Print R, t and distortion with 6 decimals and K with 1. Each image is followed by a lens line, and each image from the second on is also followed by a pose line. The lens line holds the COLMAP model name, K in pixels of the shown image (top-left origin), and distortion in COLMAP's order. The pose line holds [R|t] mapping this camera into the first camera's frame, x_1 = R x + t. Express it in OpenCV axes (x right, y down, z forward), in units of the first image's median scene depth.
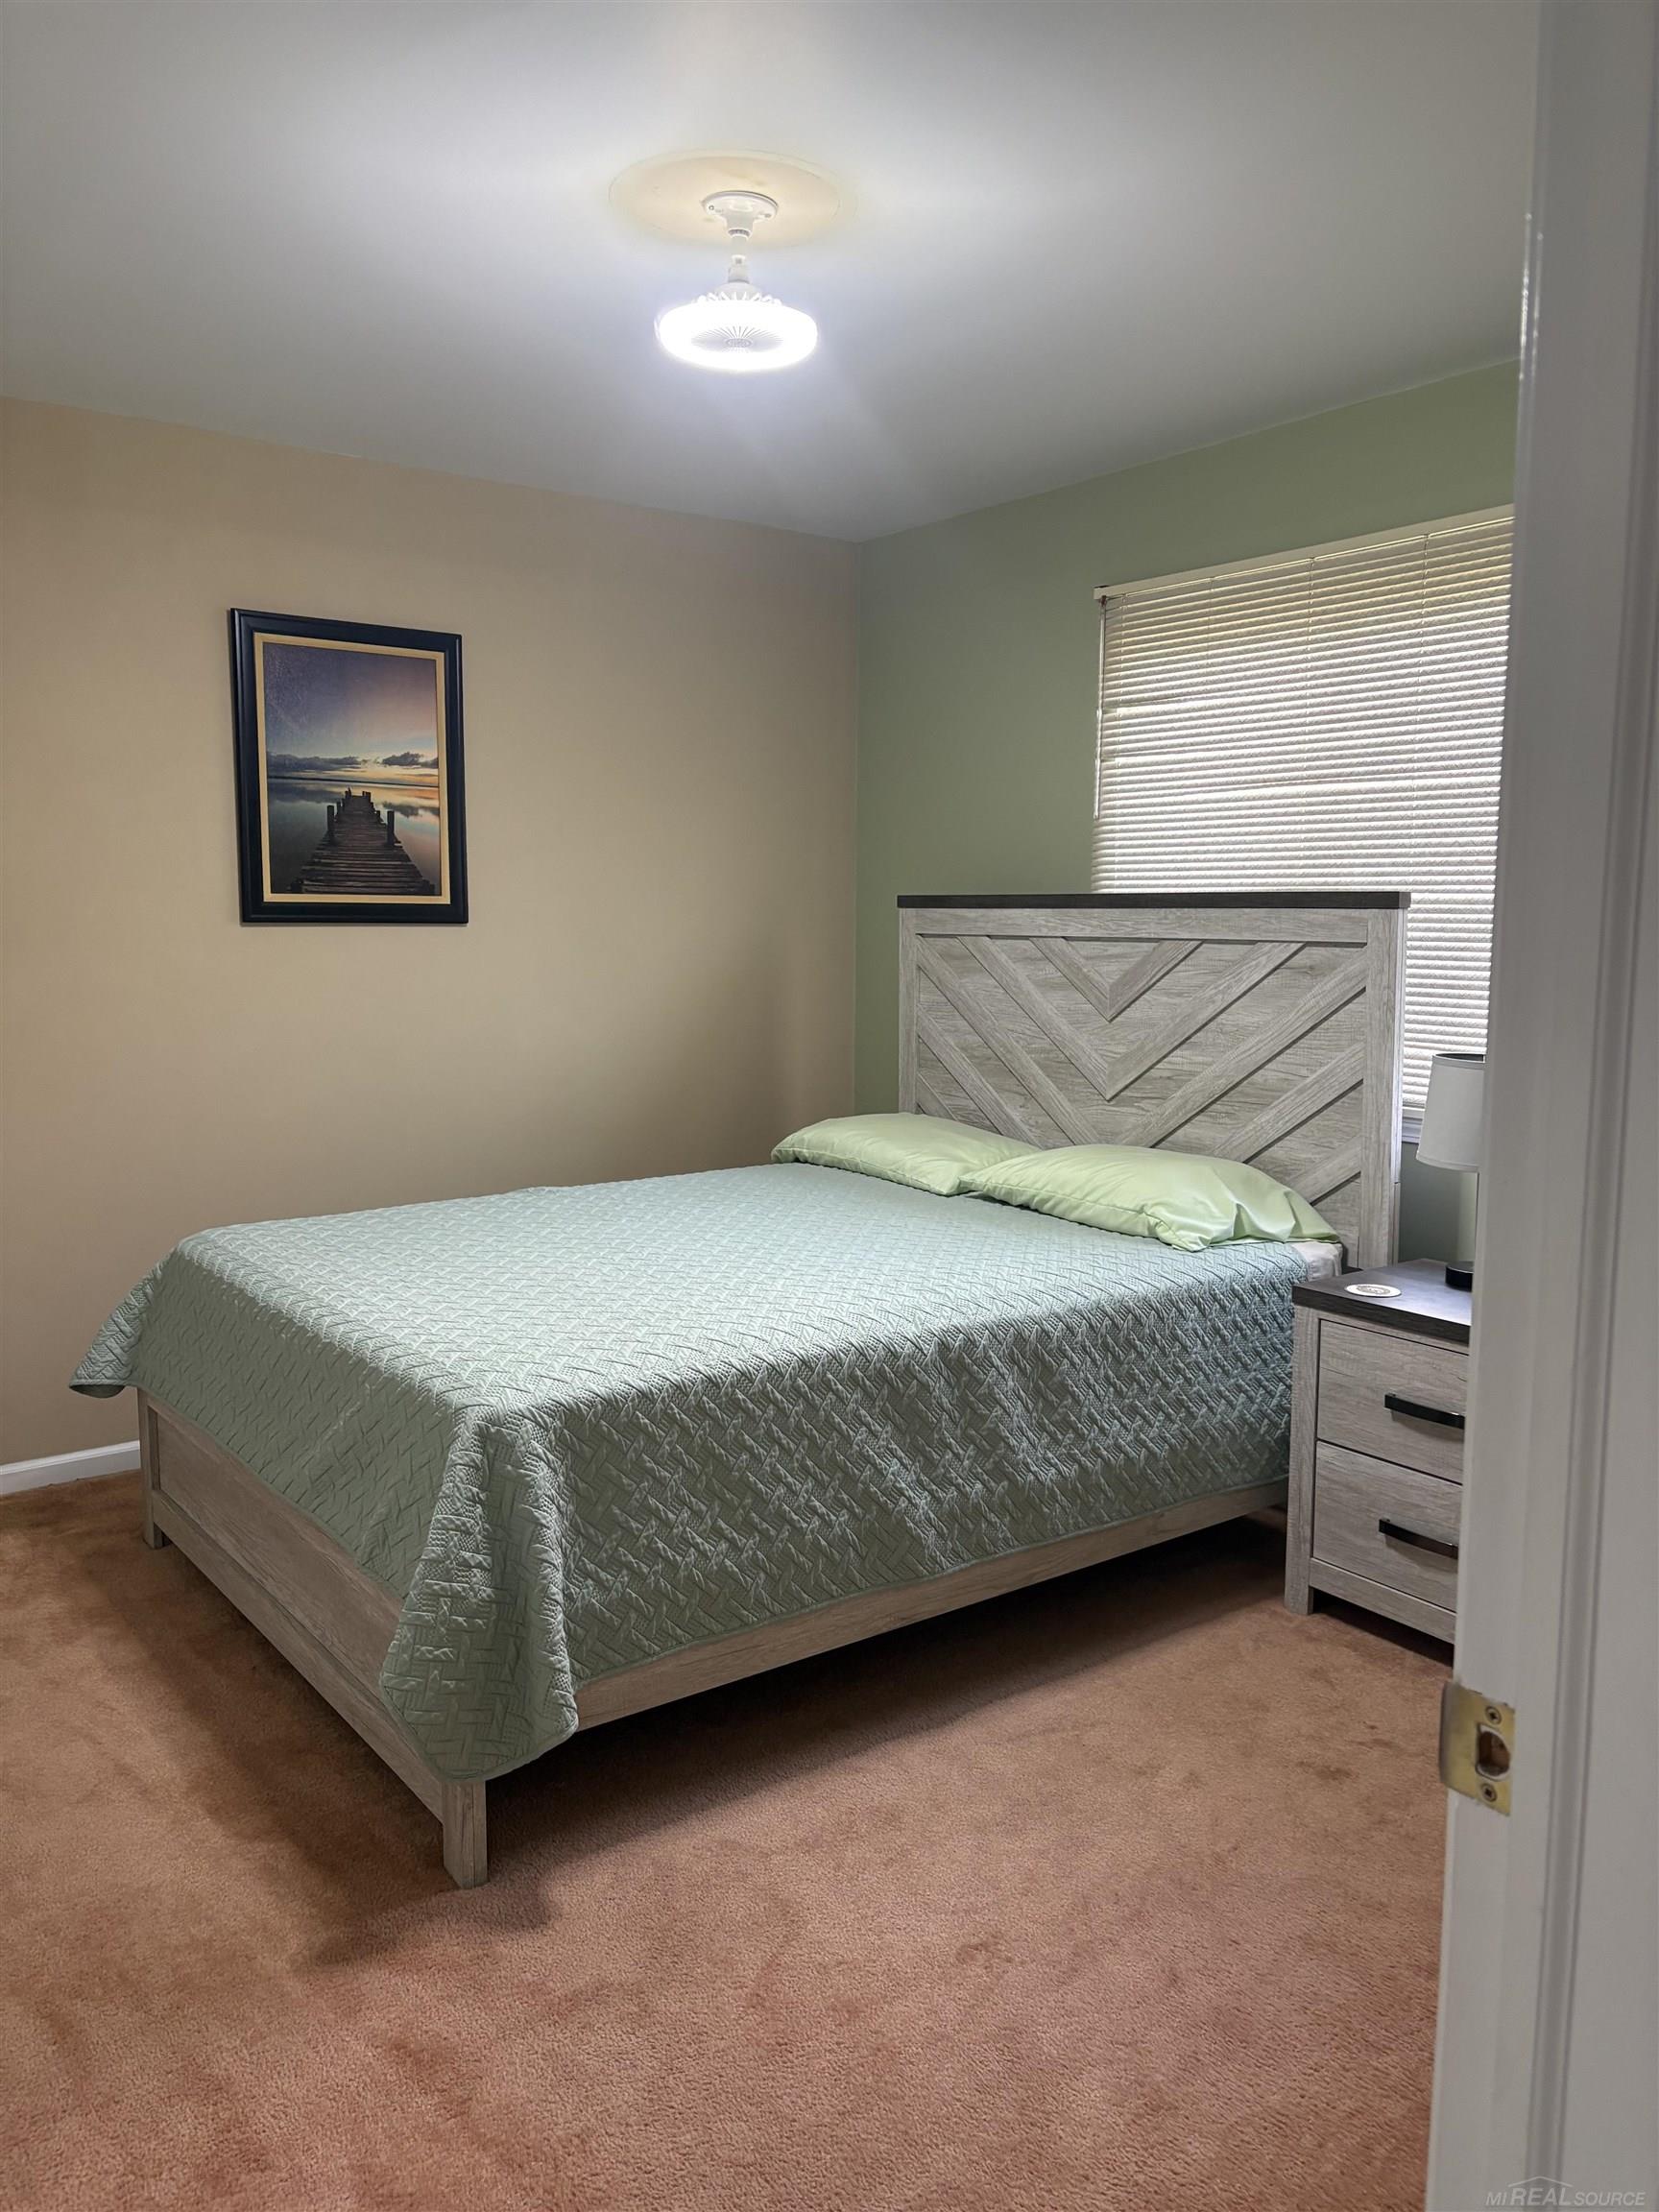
lens RADIAL K [[1662.6, 0, 827.9], [0, 1662.6, 1100.9], [0, 0, 1]] dist [0.050540, -0.046082]
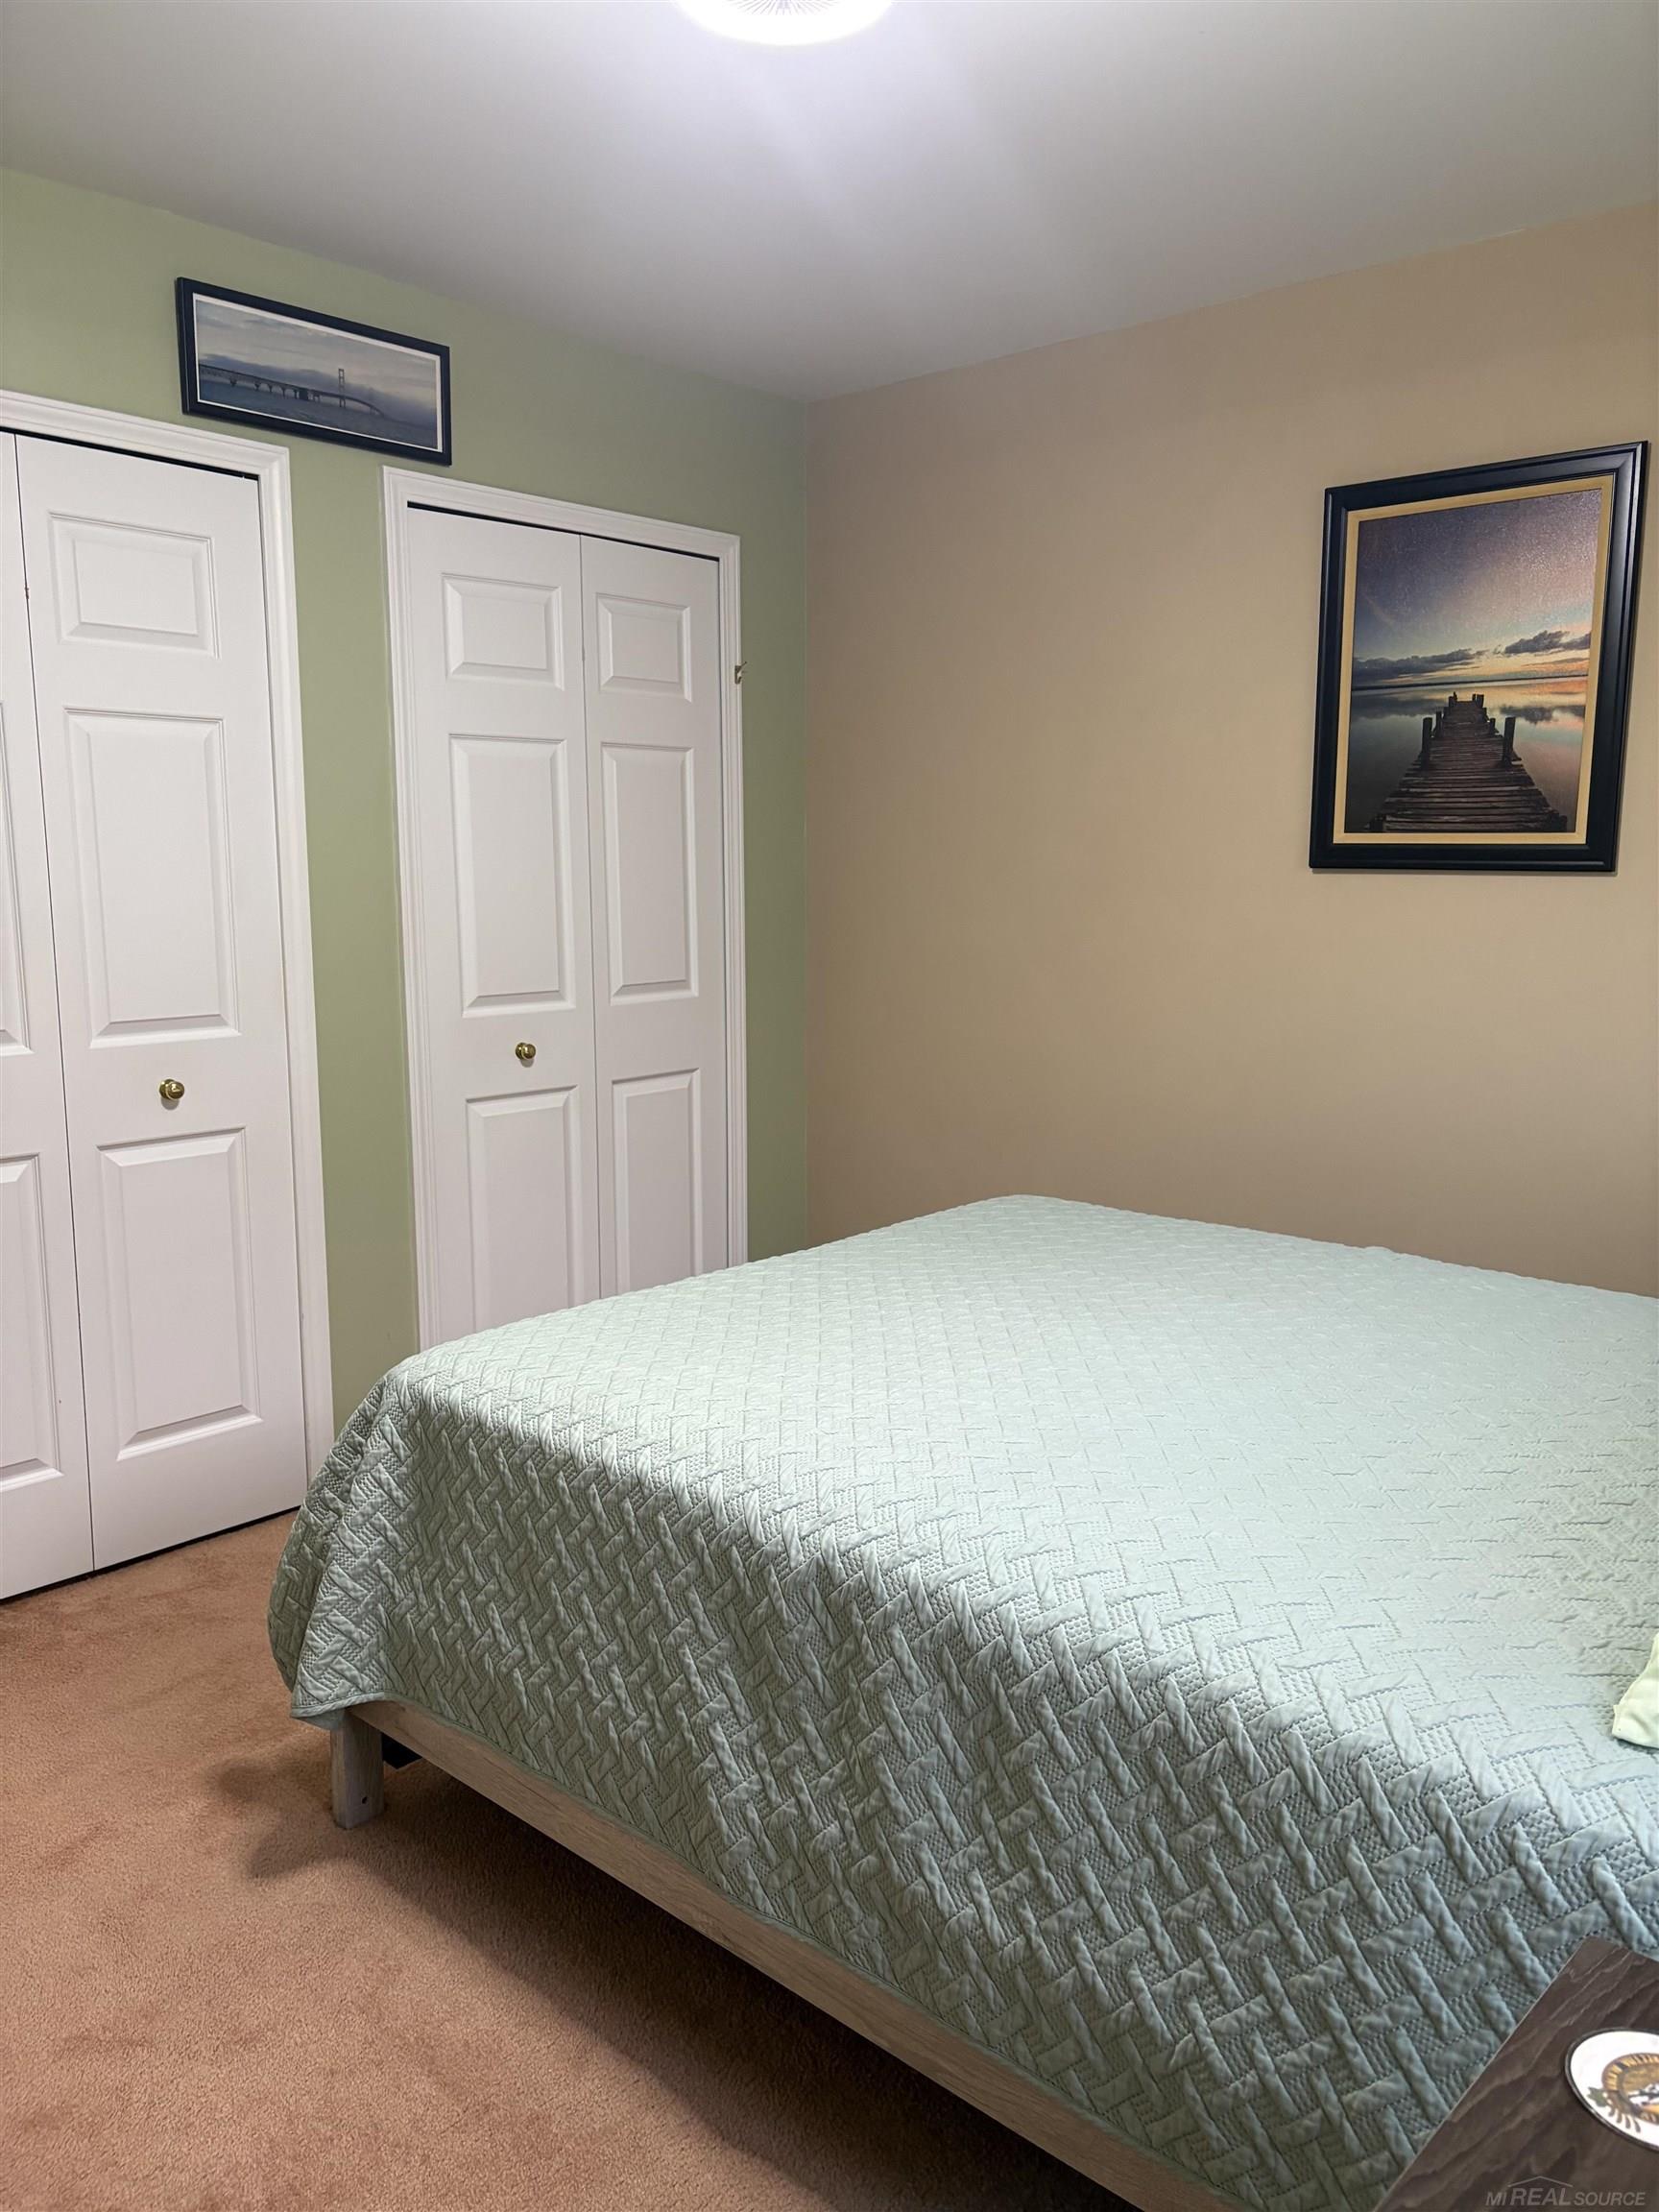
lens RADIAL K [[1662.6, 0, 830.3], [0, 1662.6, 1111.3], [0, 0, 1]] dist [0.050540, -0.046082]
pose [[0.205000, 0.149489, -0.967279, 0.424973], [-0.117689, 0.984862, 0.127264, -0.063390], [0.971661, 0.087749, 0.219490, 0.577901]]
